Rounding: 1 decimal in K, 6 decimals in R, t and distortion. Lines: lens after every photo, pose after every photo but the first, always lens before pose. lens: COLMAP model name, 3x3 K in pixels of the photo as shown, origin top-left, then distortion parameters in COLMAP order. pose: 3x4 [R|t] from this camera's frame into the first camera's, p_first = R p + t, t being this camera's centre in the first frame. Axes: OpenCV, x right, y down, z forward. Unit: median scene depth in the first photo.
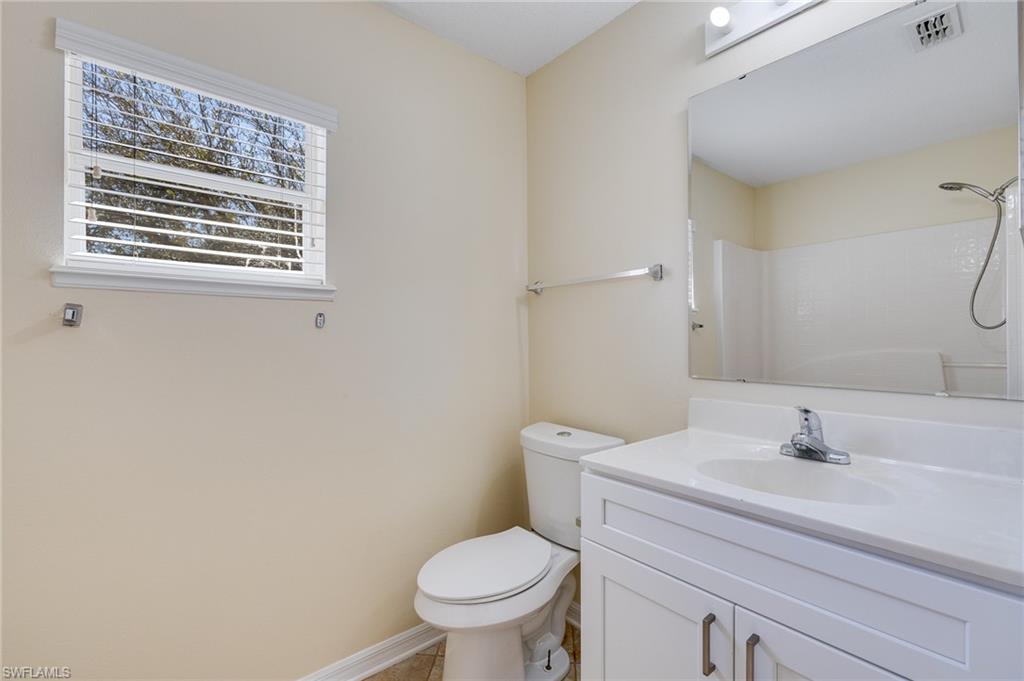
lens RADIAL K [[442.5, 0, 513.3], [0, 442.5, 337.8], [0, 0, 1]] dist [-0.001436, -0.000190]
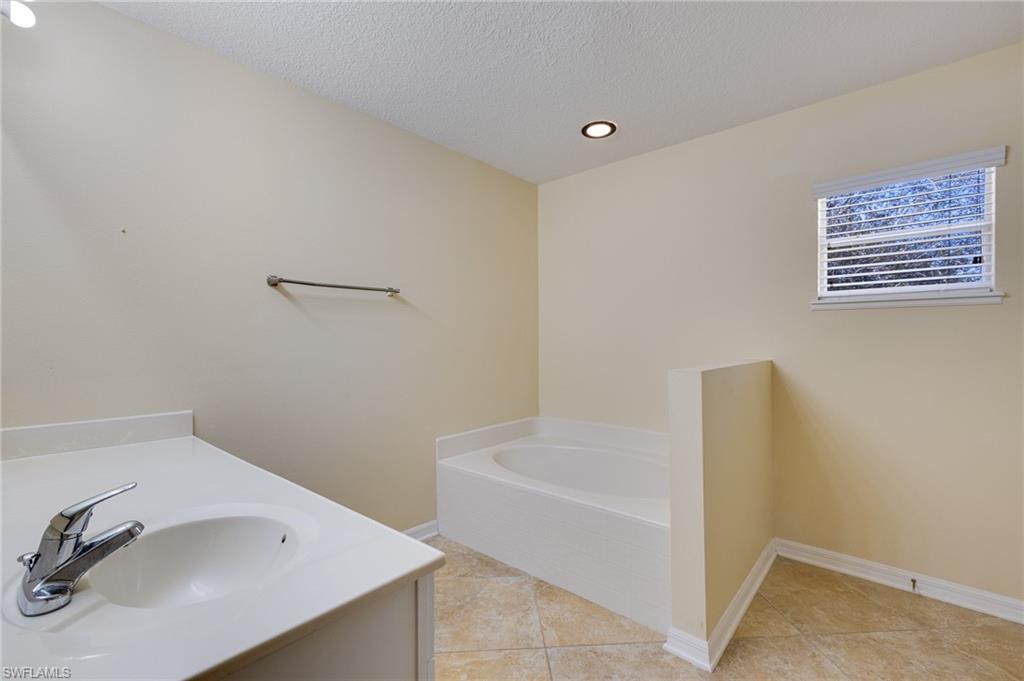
lens RADIAL K [[440.9, 0, 513.0], [0, 440.9, 341.2], [0, 0, 1]] dist [0.001798, 0.000101]
pose [[0.171106, 0.008534, -0.985216, 0.712994], [0.003958, 0.999948, 0.009349, 0.005417], [0.985245, -0.005499, 0.171064, -0.698707]]
